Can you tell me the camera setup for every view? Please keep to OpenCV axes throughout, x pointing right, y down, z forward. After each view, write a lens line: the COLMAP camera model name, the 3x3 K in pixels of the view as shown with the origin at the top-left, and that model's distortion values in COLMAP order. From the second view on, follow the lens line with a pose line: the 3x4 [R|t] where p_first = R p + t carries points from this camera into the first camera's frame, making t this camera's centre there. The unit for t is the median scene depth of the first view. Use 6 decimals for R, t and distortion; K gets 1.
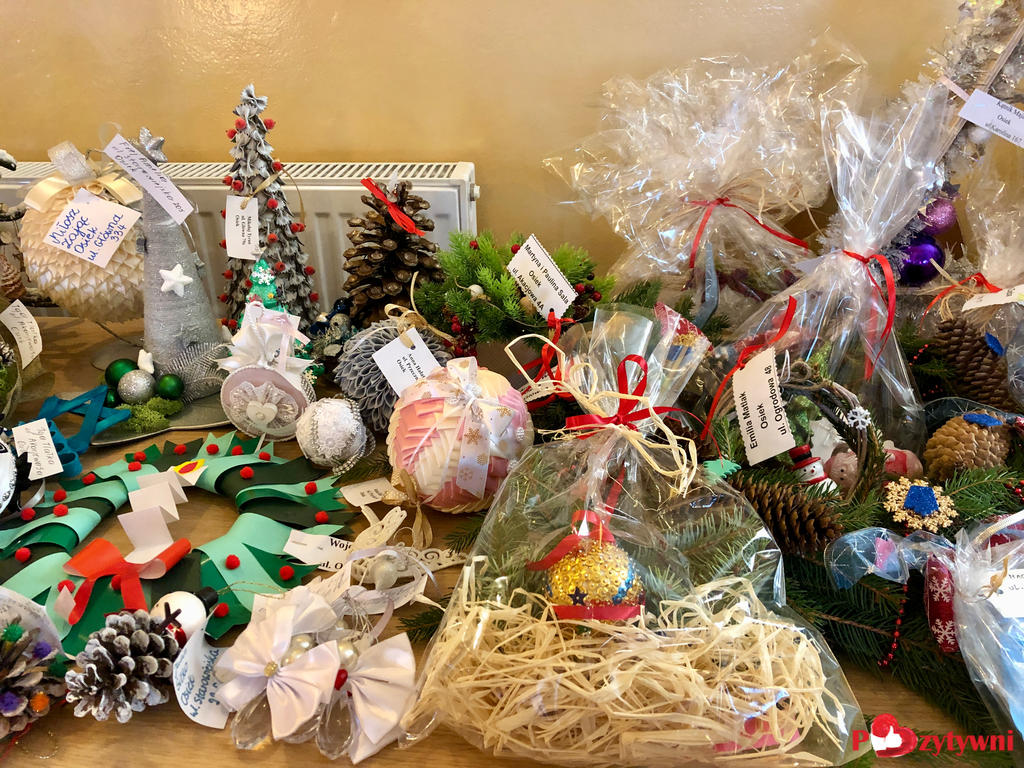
lens RADIAL K [[812.5, 0, 512.0], [0, 812.5, 384.0], [0, 0, 1]] dist [0.056981, -0.070822]
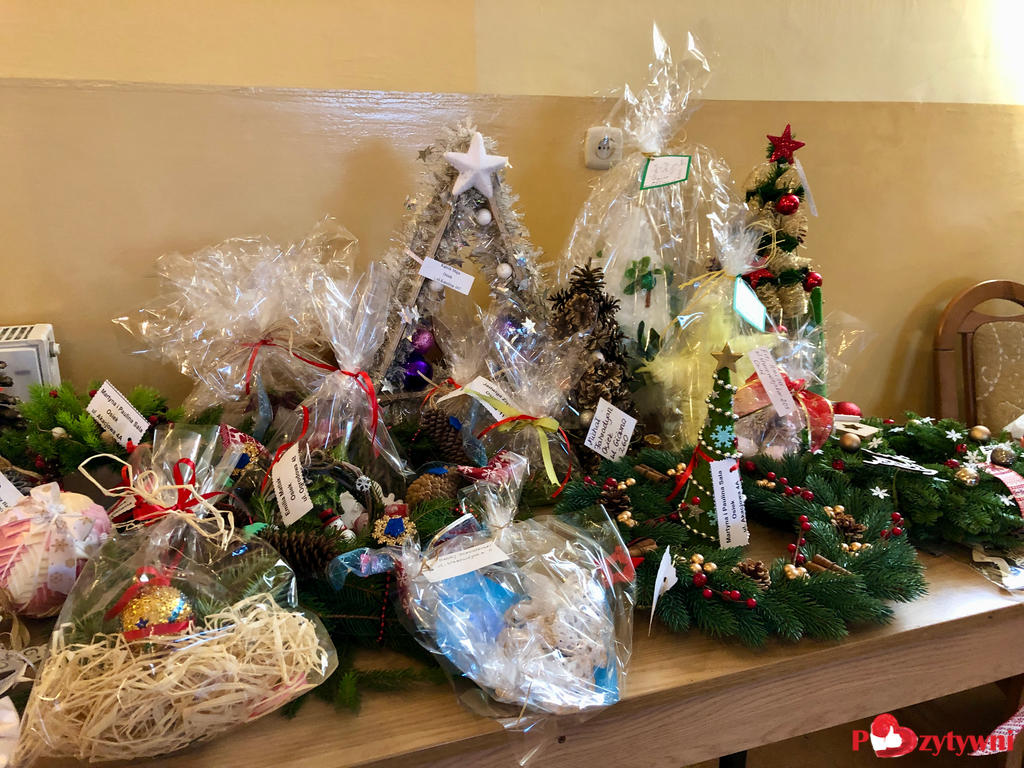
lens RADIAL K [[827.5, 0, 512.0], [0, 827.5, 384.0], [0, 0, 1]] dist [0.000624, 0.018994]
pose [[0.903866, -0.099451, 0.416096, 0.068843], [0.164425, 0.978657, -0.123265, 0.087851], [-0.394956, 0.179832, 0.900927, -0.421592]]
